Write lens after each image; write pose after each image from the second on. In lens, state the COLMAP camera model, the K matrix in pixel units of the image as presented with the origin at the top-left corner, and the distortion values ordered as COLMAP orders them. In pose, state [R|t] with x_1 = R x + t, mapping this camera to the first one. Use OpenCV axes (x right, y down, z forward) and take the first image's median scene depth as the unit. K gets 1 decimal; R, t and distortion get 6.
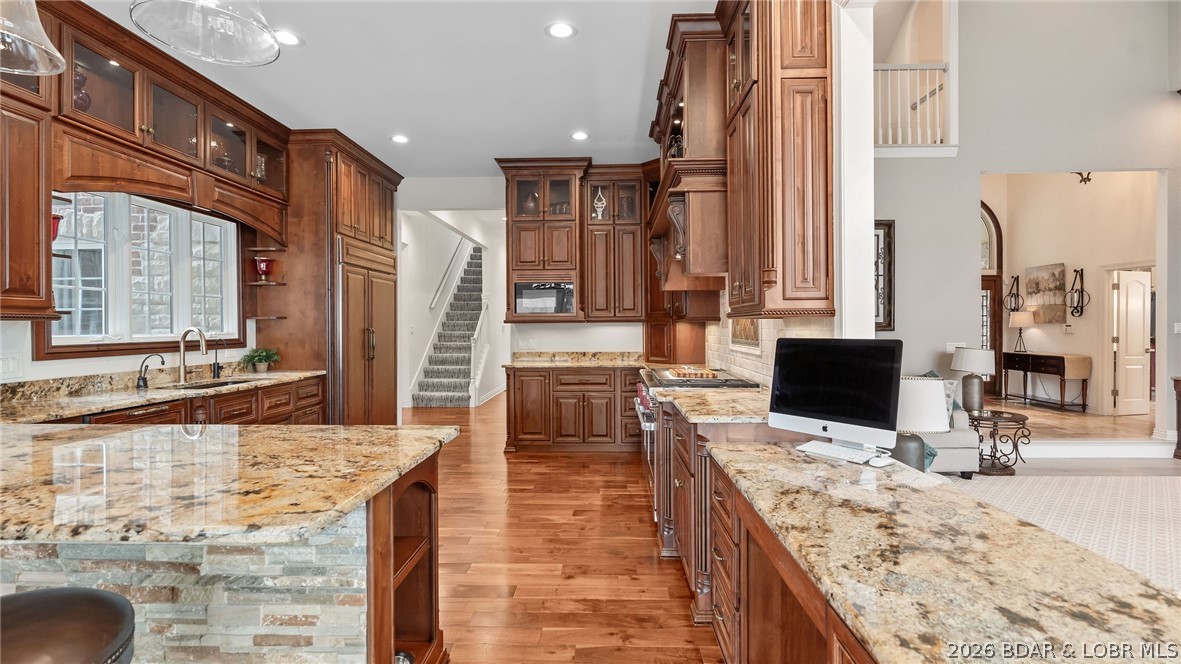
lens RADIAL K [[529.4, 0, 591.7], [0, 529.4, 325.8], [0, 0, 1]] dist [-0.004963, 0.000153]
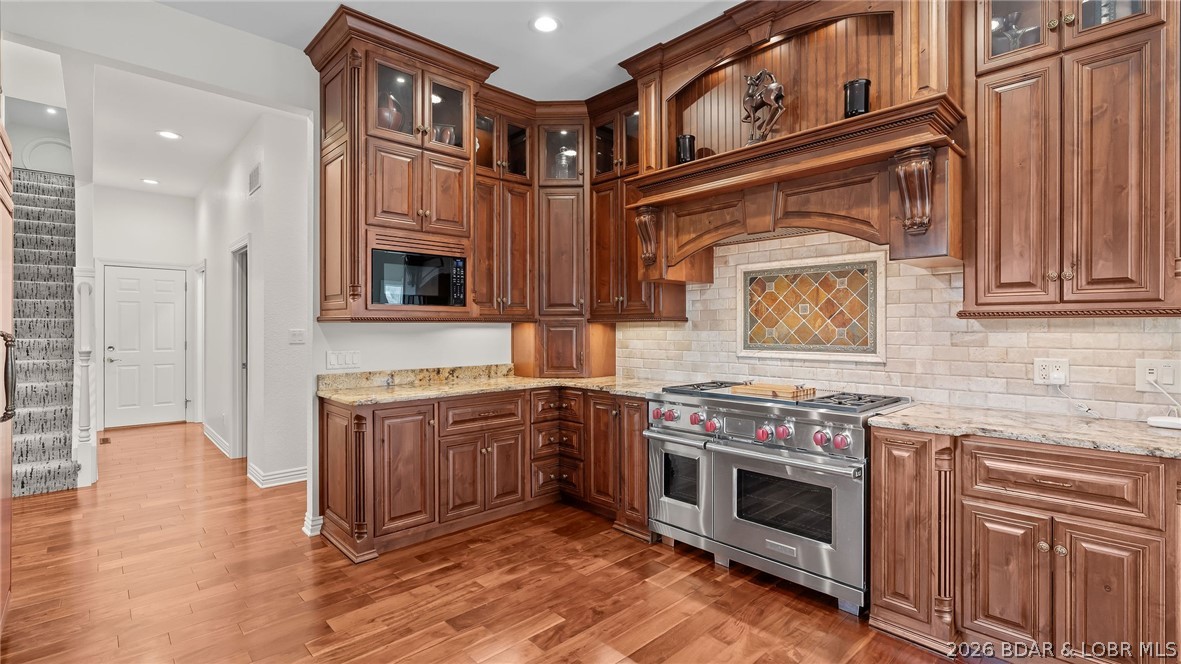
lens RADIAL K [[525.3, 0, 588.4], [0, 525.3, 327.7], [0, 0, 1]] dist [-0.003384, 0.000342]
pose [[0.705076, 0.003158, 0.709125, -0.338731], [-0.001483, 0.999994, -0.002979, 0.001899], [-0.709130, 0.001049, 0.705077, 0.418557]]
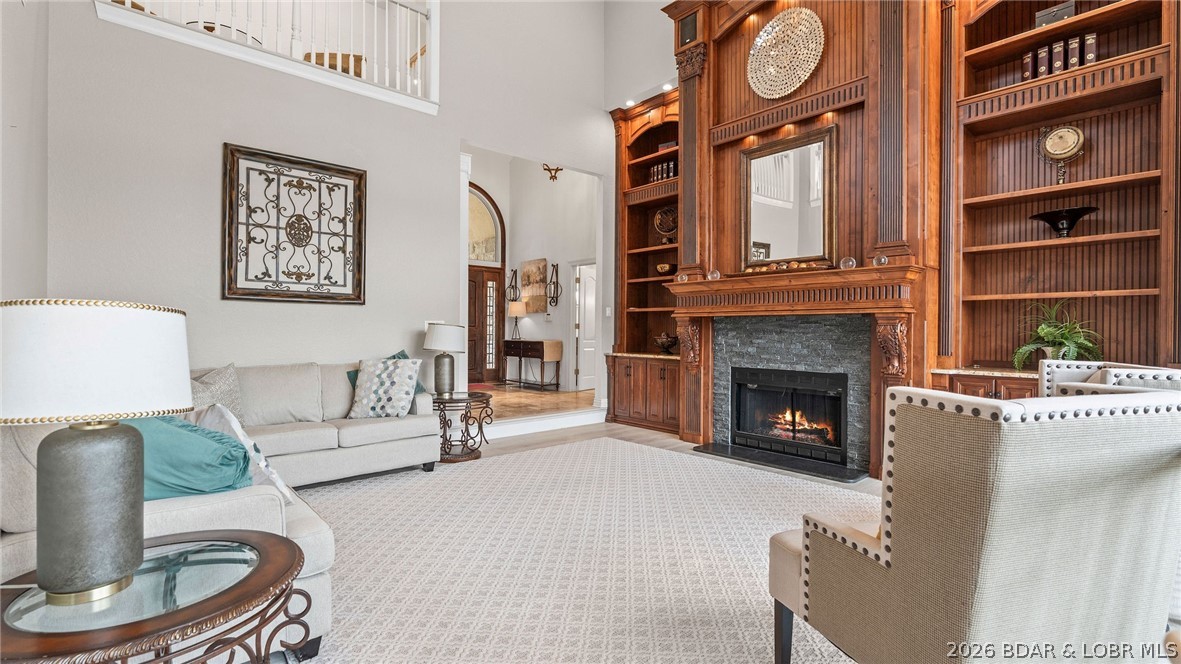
lens RADIAL K [[529.9, 0, 590.5], [0, 529.9, 332.0], [0, 0, 1]] dist [-0.006404, 0.001248]
pose [[0.730311, 0.007567, 0.683073, 0.260749], [-0.008439, 0.999962, -0.002055, 0.050248], [-0.683062, -0.004264, 0.730348, 0.150587]]
